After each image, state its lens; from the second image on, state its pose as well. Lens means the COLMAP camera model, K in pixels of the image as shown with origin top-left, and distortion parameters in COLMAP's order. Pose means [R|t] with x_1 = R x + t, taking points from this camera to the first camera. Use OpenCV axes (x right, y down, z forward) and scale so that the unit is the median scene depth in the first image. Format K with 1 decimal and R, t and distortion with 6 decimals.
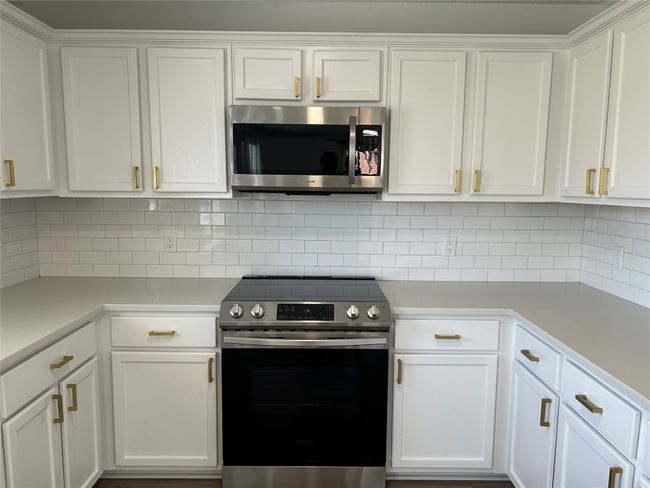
lens RADIAL K [[491.0, 0, 329.3], [0, 491.0, 245.0], [0, 0, 1]] dist [0.029186, -0.042698]
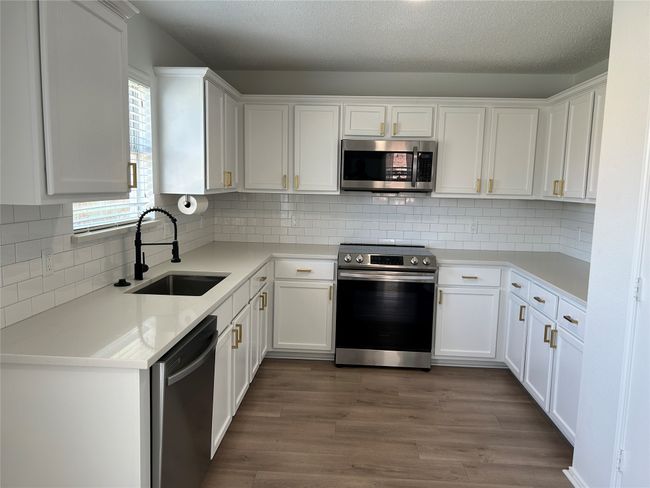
lens RADIAL K [[491.0, 0, 327.6], [0, 491.0, 243.9], [0, 0, 1]] dist [0.029186, -0.042698]
pose [[0.997899, 0.021014, -0.061294, -0.140330], [-0.020813, 0.999776, 0.003915, 0.069435], [0.061362, -0.002631, 0.998112, -0.690465]]
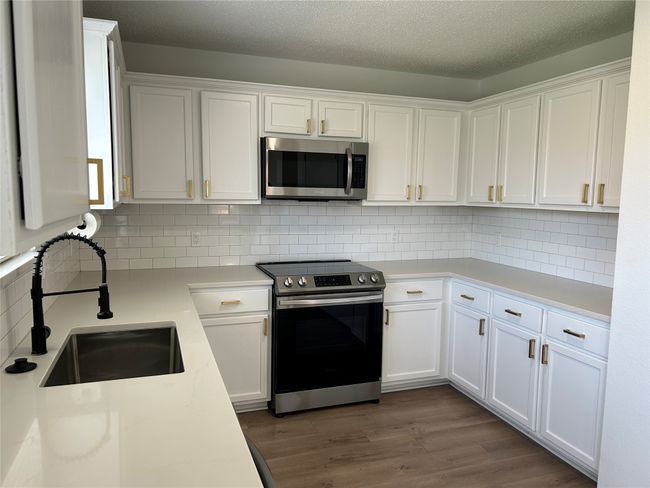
lens RADIAL K [[491.0, 0, 330.5], [0, 491.0, 245.8], [0, 0, 1]] dist [0.029186, -0.042698]
pose [[0.942465, -0.032385, 0.332734, -0.494560], [0.034290, 0.999412, 0.000147, 0.027899], [-0.332543, 0.011271, 0.943021, -0.360425]]
